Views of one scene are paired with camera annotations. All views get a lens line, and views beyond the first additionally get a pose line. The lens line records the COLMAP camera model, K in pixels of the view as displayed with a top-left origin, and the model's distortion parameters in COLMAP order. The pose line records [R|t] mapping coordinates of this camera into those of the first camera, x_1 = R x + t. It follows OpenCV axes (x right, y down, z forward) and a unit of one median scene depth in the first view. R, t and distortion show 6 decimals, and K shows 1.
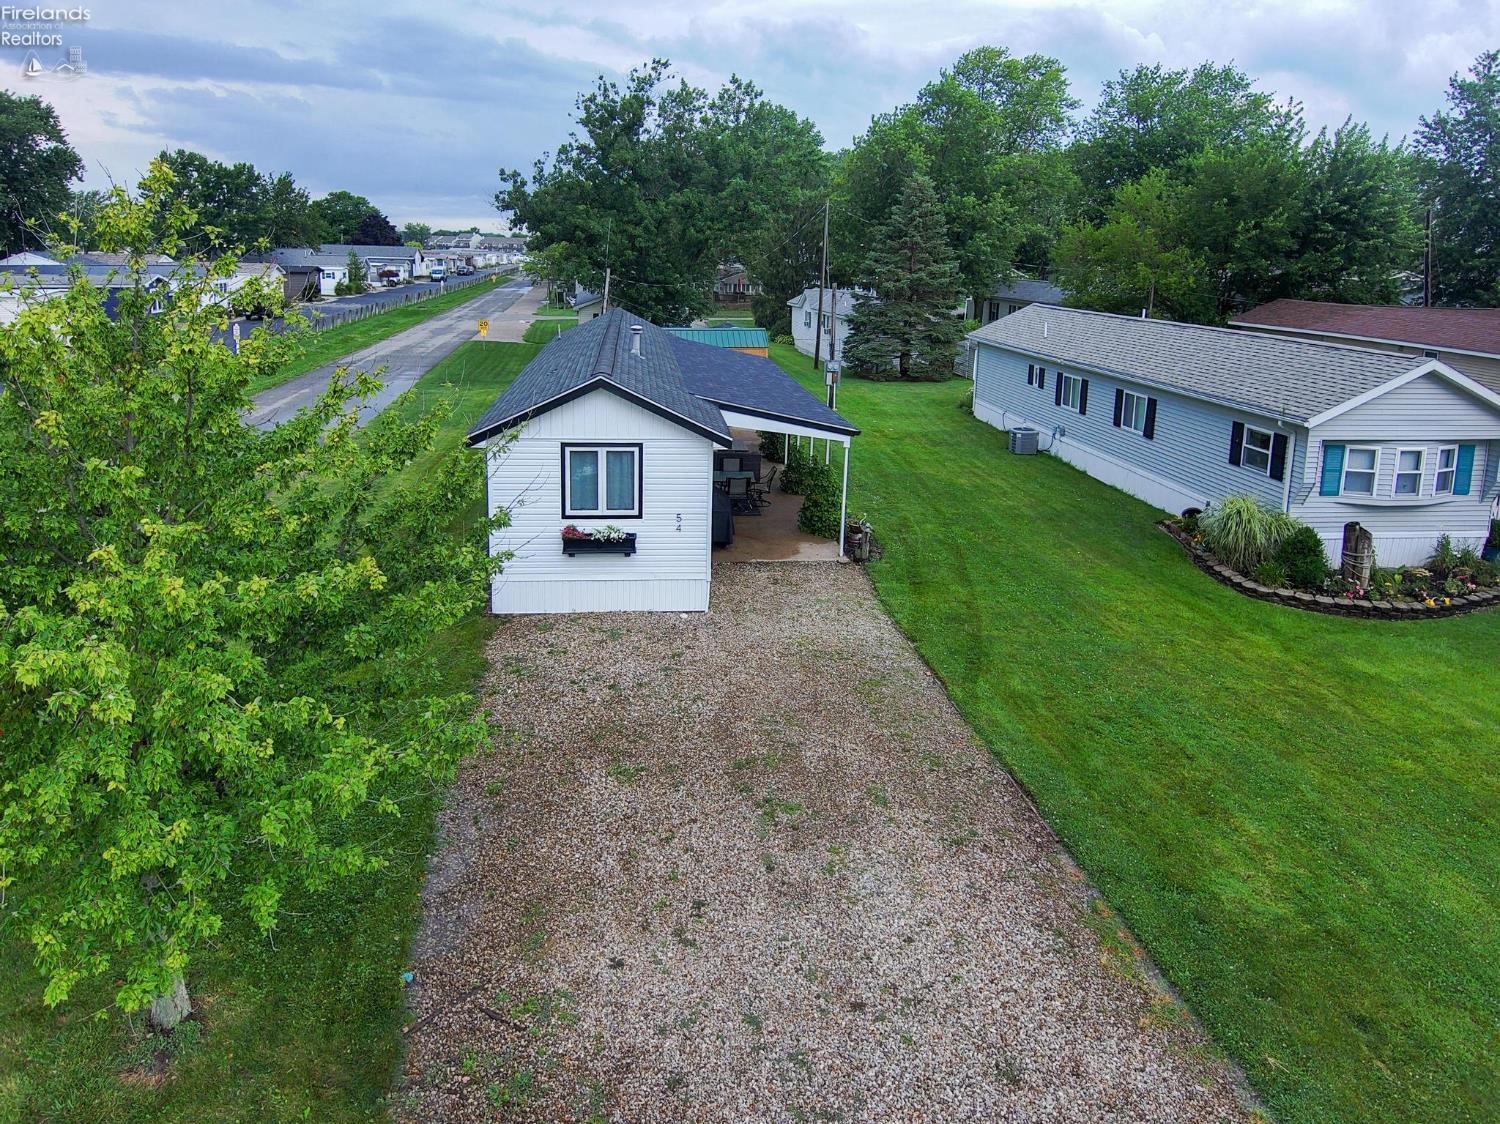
lens RADIAL K [[784.9, 0, 708.9], [0, 784.9, 524.5], [0, 0, 1]] dist [0.055573, -0.048401]
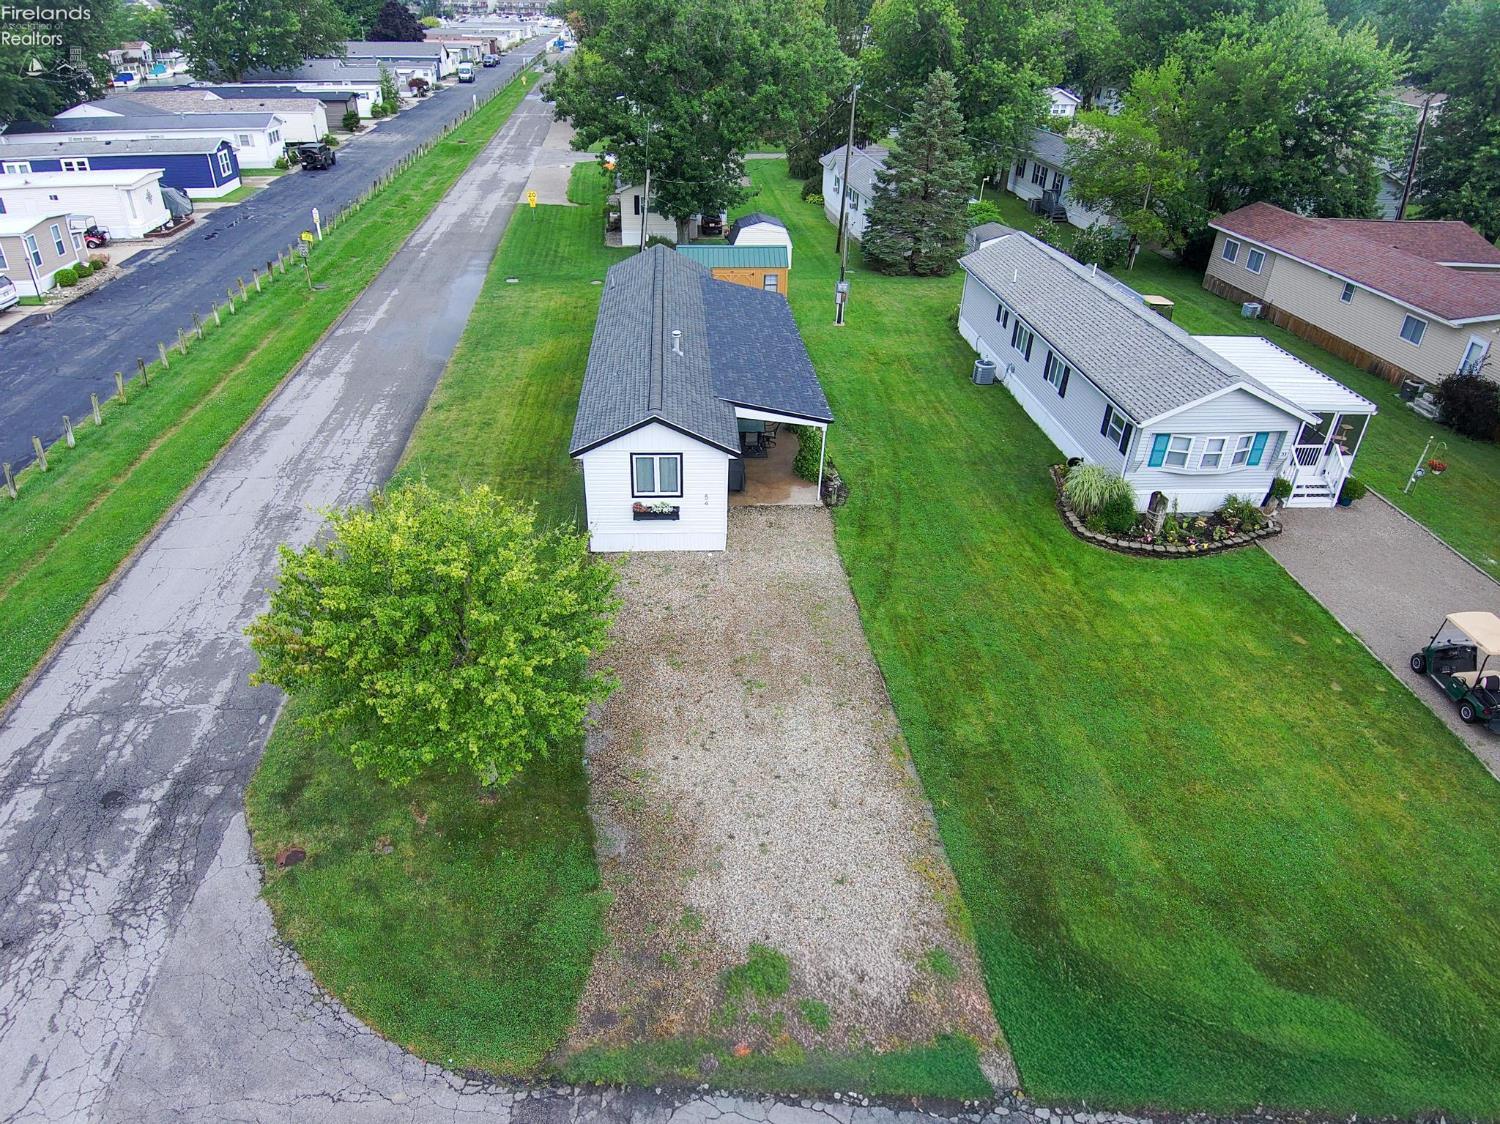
lens RADIAL K [[898.9, 0, 750.0], [0, 898.9, 562.0], [0, 0, 1]] dist [0.083414, -0.122845]
pose [[0.999795, 0.018190, -0.008888, 0.062721], [-0.013461, 0.925170, 0.379313, -0.535973], [0.015122, -0.379116, 0.925226, -0.663552]]
